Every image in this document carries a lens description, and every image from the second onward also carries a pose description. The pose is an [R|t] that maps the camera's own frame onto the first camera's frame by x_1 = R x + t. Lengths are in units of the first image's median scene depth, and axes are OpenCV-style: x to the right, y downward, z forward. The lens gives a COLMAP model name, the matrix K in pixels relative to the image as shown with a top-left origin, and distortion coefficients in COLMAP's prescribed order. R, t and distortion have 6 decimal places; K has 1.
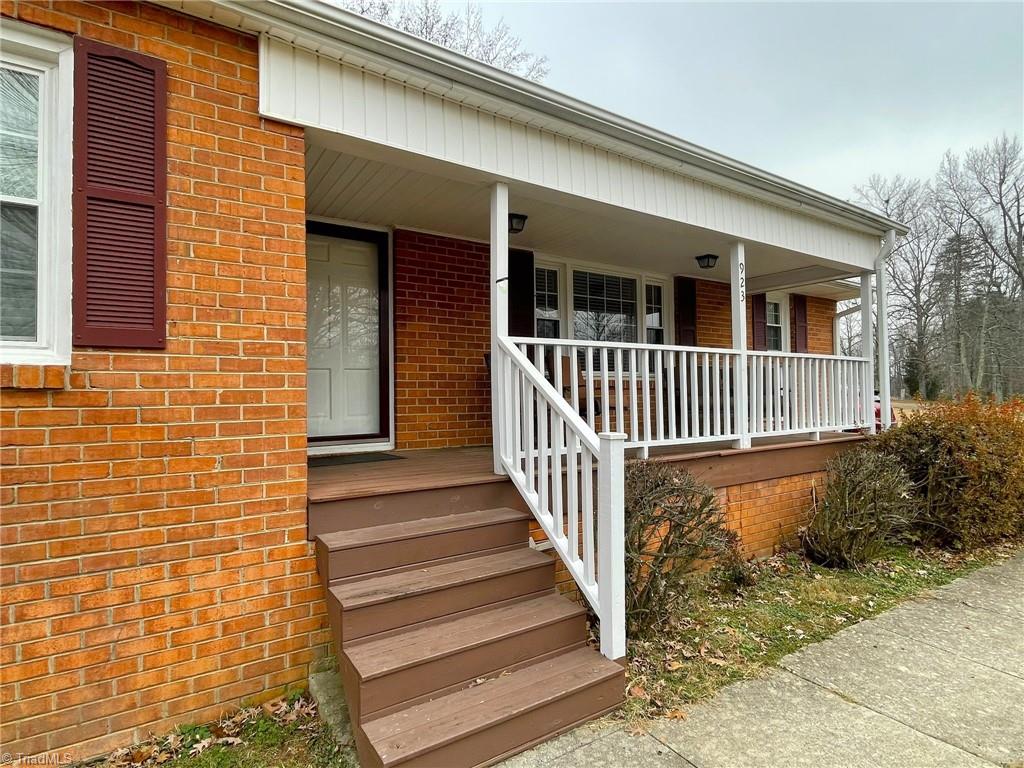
lens RADIAL K [[533.7, 0, 511.8], [0, 533.7, 384.0], [0, 0, 1]] dist [-0.000039, 0.000137]
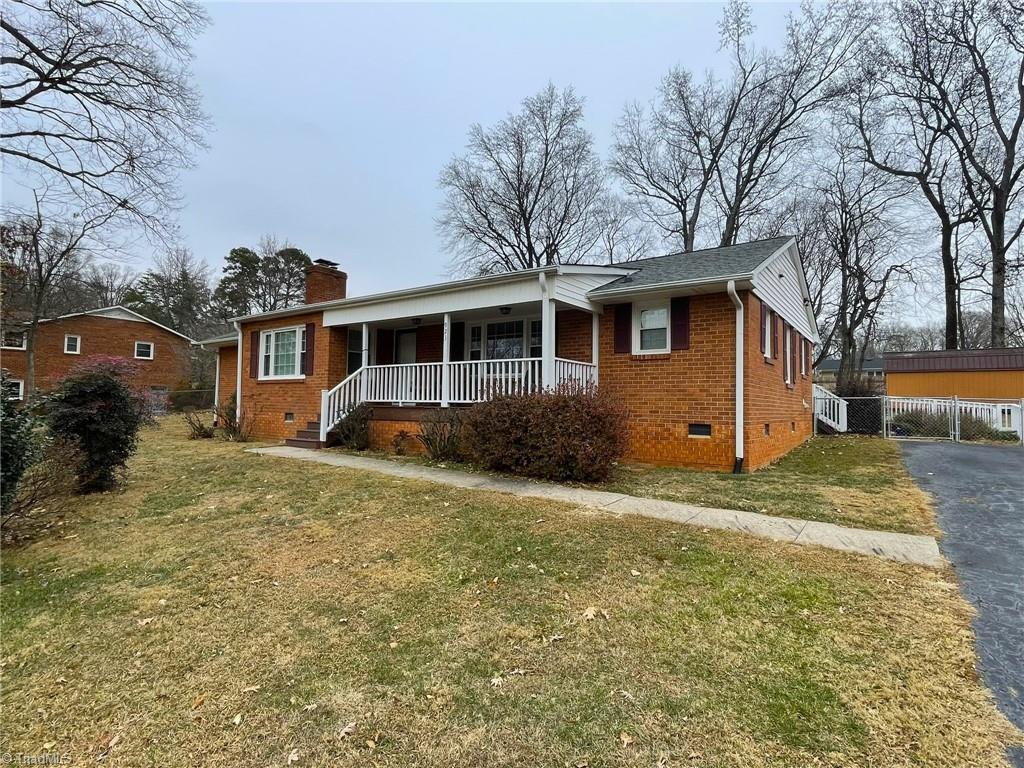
lens RADIAL K [[533.7, 0, 511.9], [0, 533.7, 381.9], [0, 0, 1]] dist [-0.000039, 0.000137]
pose [[0.364294, -0.029622, -0.930813, 2.549762], [-0.004713, 0.999423, -0.033649, 0.089068], [0.931272, 0.016645, 0.363944, 0.445917]]
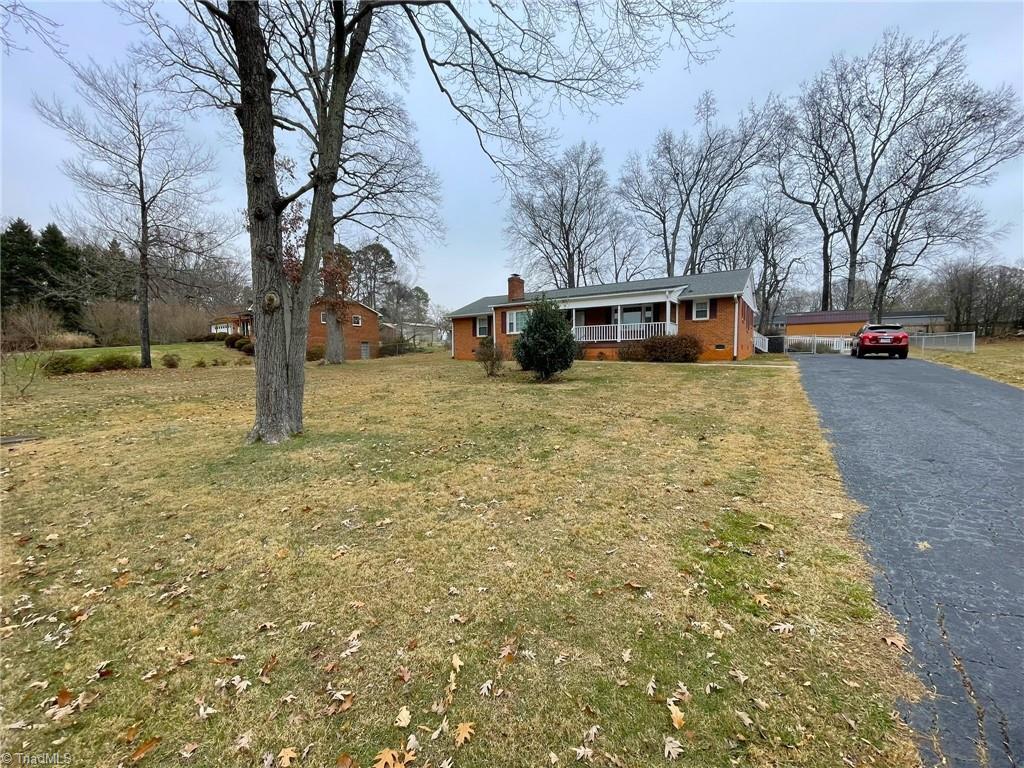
lens RADIAL K [[416.1, 0, 511.2], [0, 416.1, 383.2], [0, 0, 1]] dist [-0.002890, -0.000142]
pose [[0.390504, 0.062572, -0.918472, 4.011542], [0.018338, 0.996961, 0.075716, 0.198817], [0.920418, -0.046410, 0.388170, -1.740824]]
